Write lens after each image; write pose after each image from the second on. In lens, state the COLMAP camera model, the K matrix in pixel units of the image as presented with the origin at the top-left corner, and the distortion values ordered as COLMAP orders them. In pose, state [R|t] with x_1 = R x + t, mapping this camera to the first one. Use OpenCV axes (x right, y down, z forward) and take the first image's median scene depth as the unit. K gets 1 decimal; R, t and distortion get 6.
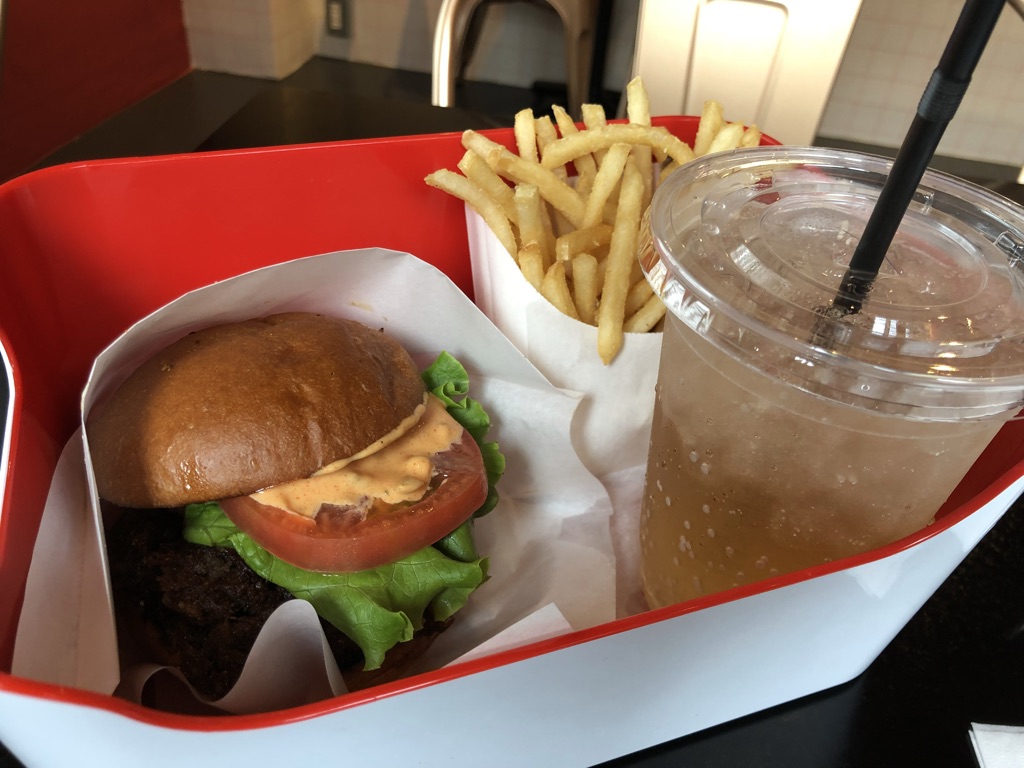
lens RADIAL K [[828.9, 0, 512.2], [0, 828.9, 383.7], [0, 0, 1]] dist [0.010660, 0.000363]
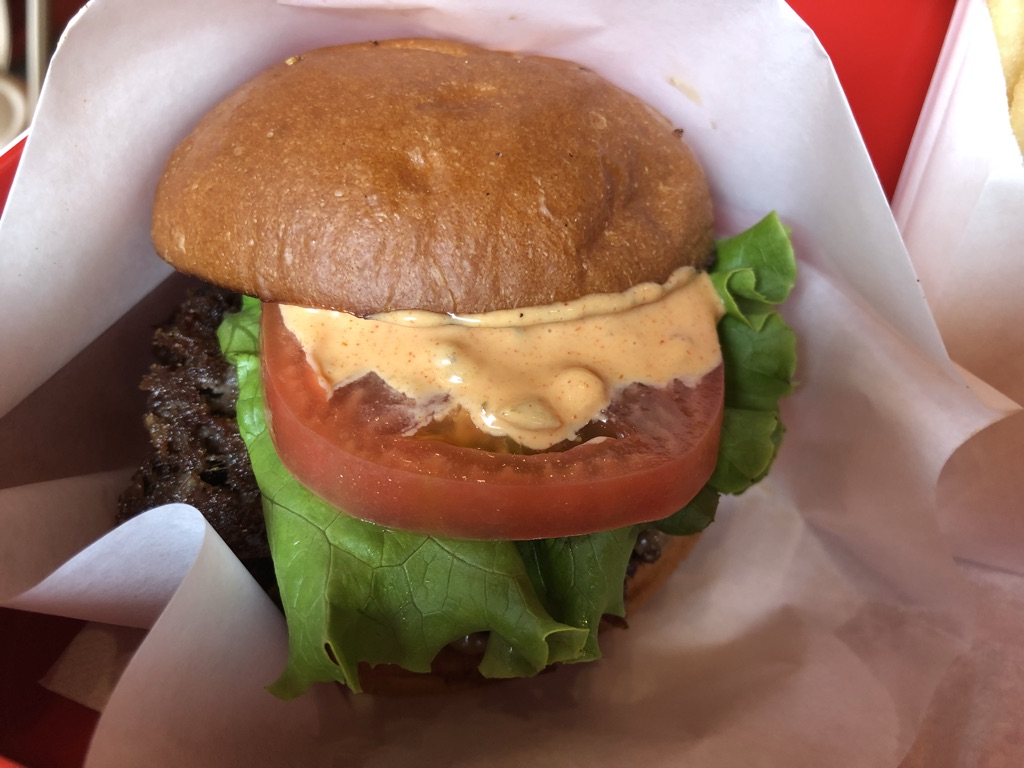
lens RADIAL K [[828.9, 0, 511.1], [0, 828.9, 384.5], [0, 0, 1]] dist [0.010660, 0.000363]
pose [[0.776470, 0.444720, -0.446451, 0.085813], [-0.366462, 0.895032, 0.254211, -0.018964], [0.512640, -0.033780, 0.857939, 0.568274]]
